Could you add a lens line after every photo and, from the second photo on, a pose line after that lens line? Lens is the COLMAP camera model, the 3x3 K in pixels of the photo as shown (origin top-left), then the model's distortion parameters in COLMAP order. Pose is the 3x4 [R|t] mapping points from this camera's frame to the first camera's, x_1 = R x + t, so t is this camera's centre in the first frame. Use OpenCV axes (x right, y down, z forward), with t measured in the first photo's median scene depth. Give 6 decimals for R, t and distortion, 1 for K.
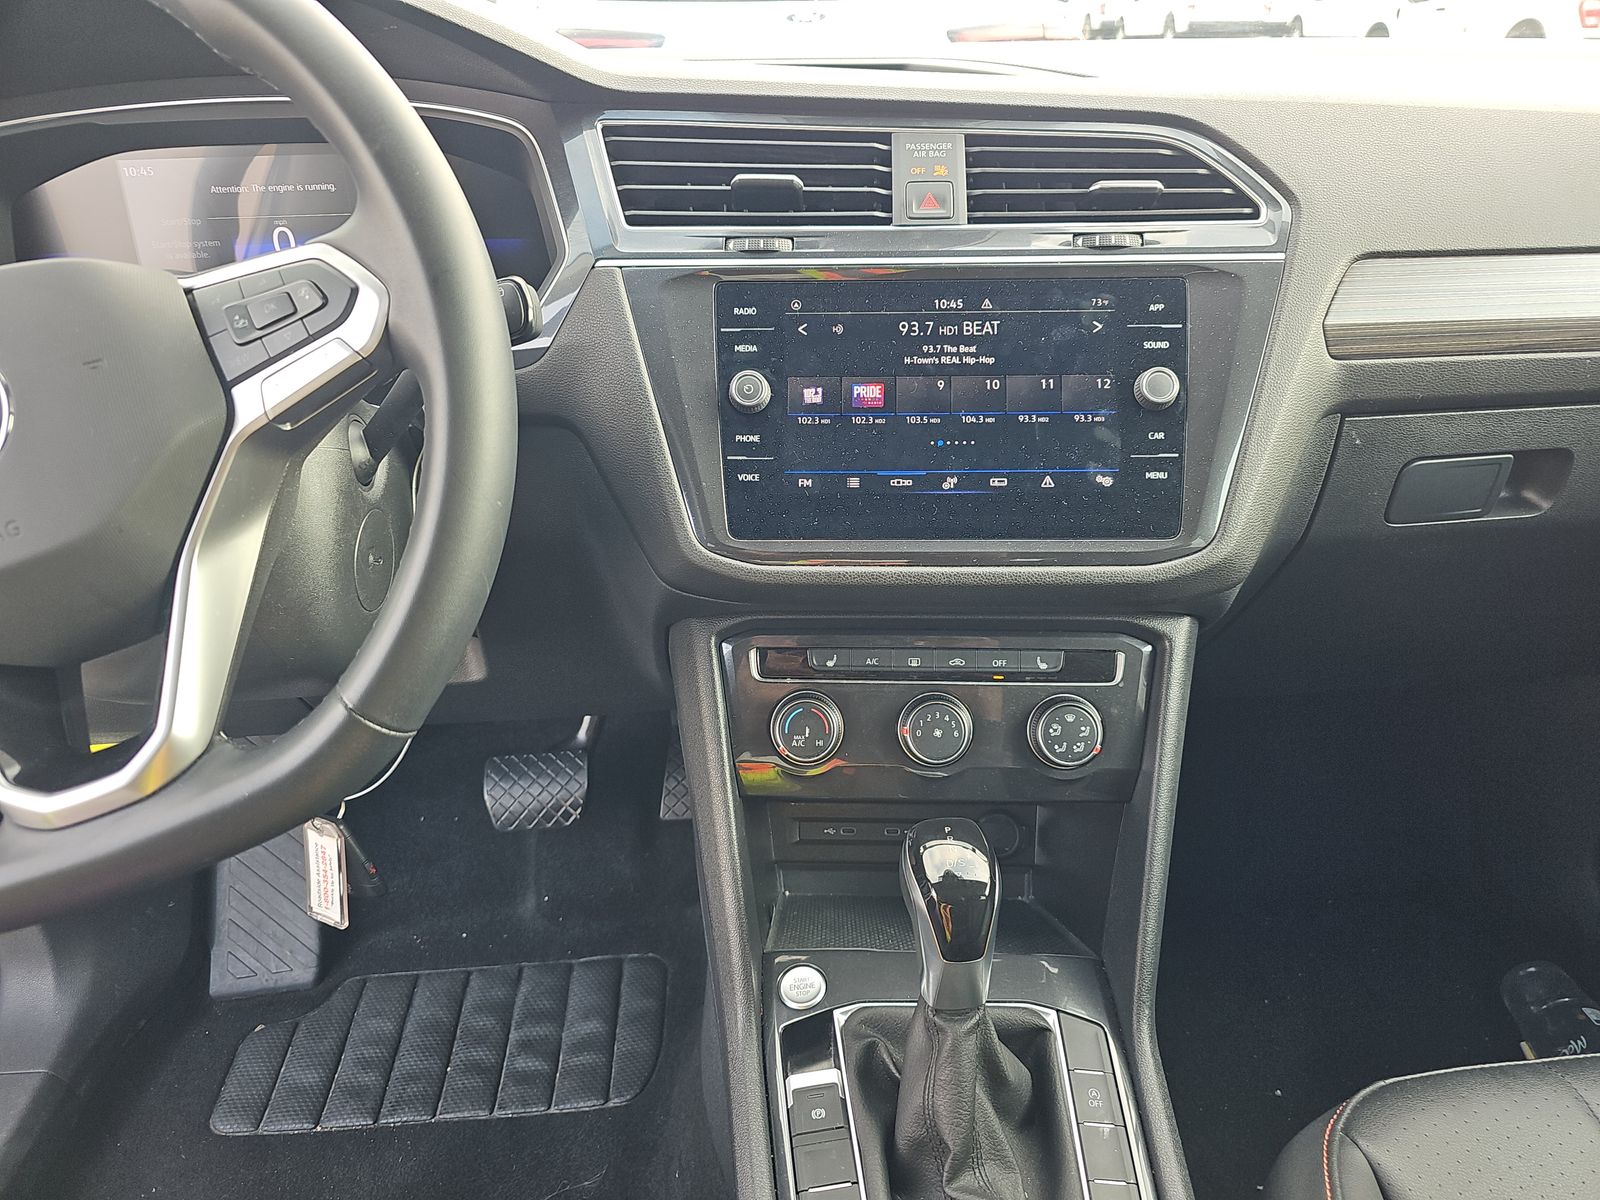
lens RADIAL K [[1056.6, 0, 800.0], [0, 1056.6, 600.0], [0, 0, 1]] dist [0.072255, -0.042246]
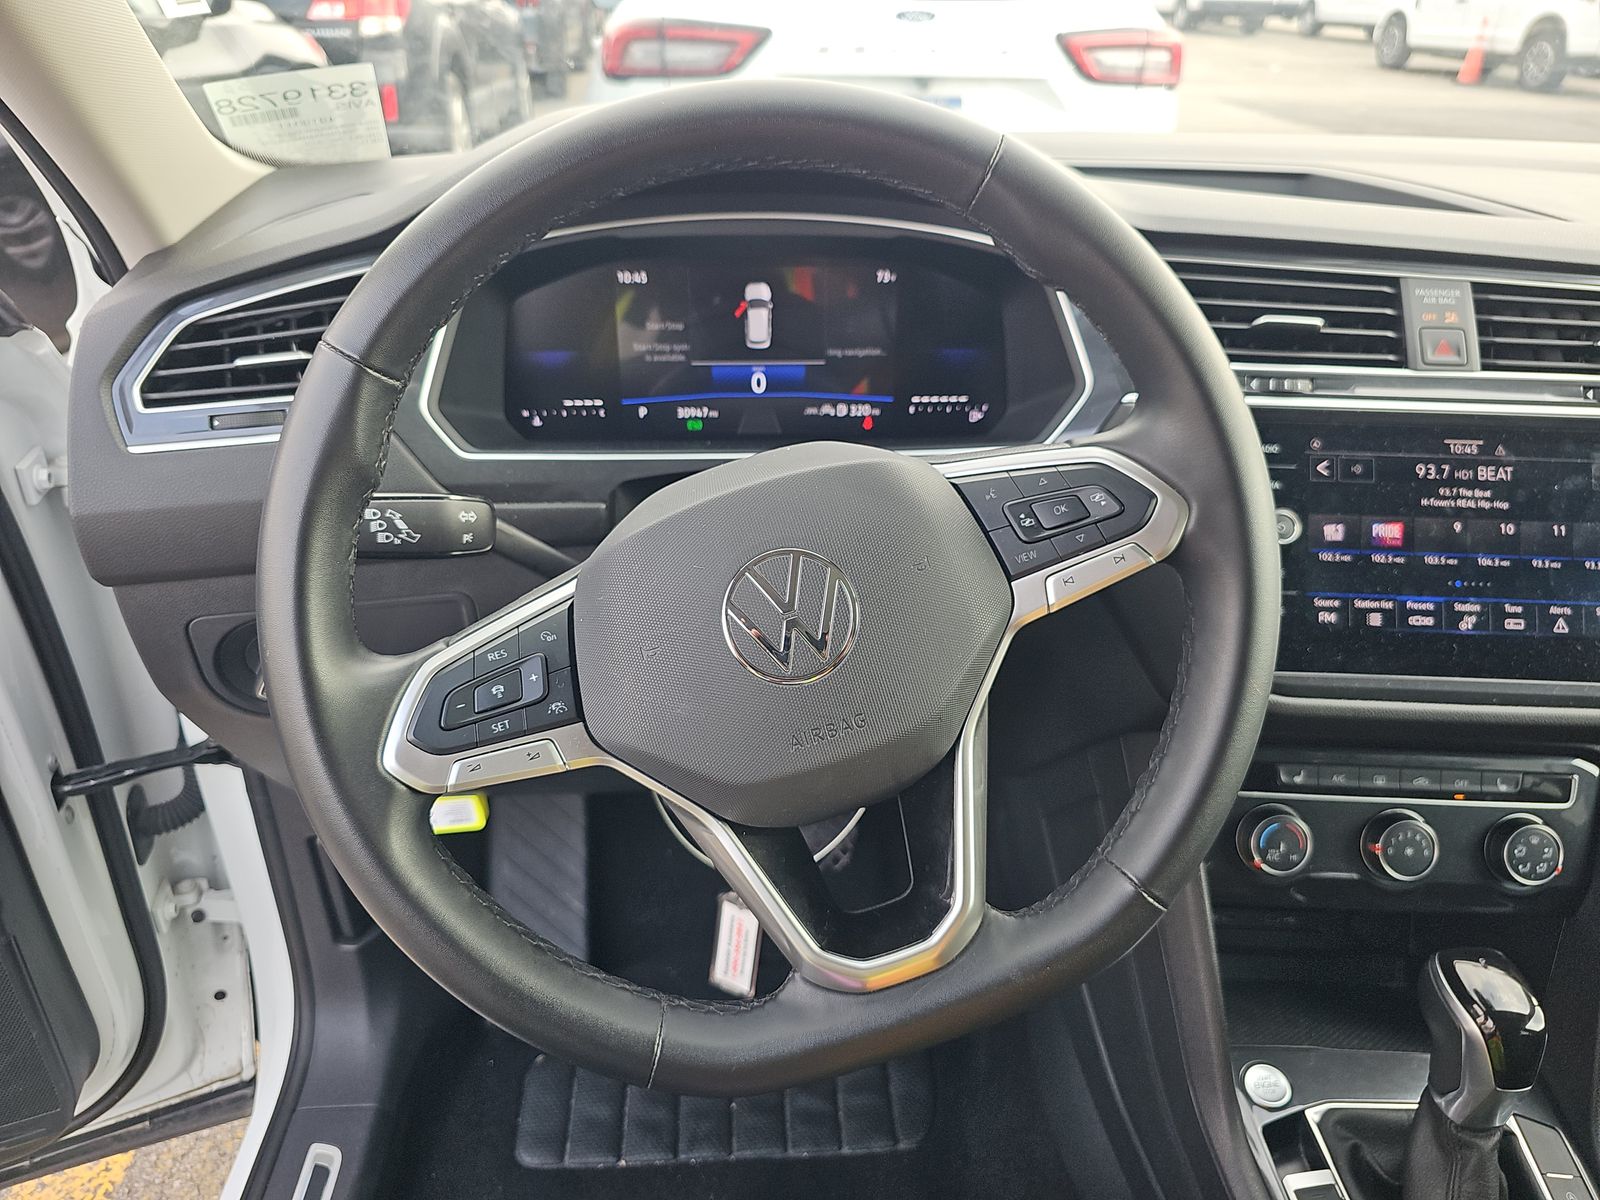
lens RADIAL K [[1075.4, 0, 800.0], [0, 1075.4, 600.0], [0, 0, 1]] dist [0.036332, -0.023072]
pose [[0.998871, 0.030253, 0.036630, -0.544026], [-0.031376, 0.999043, 0.030472, -0.142767], [-0.035673, -0.031587, 0.998864, -0.043402]]
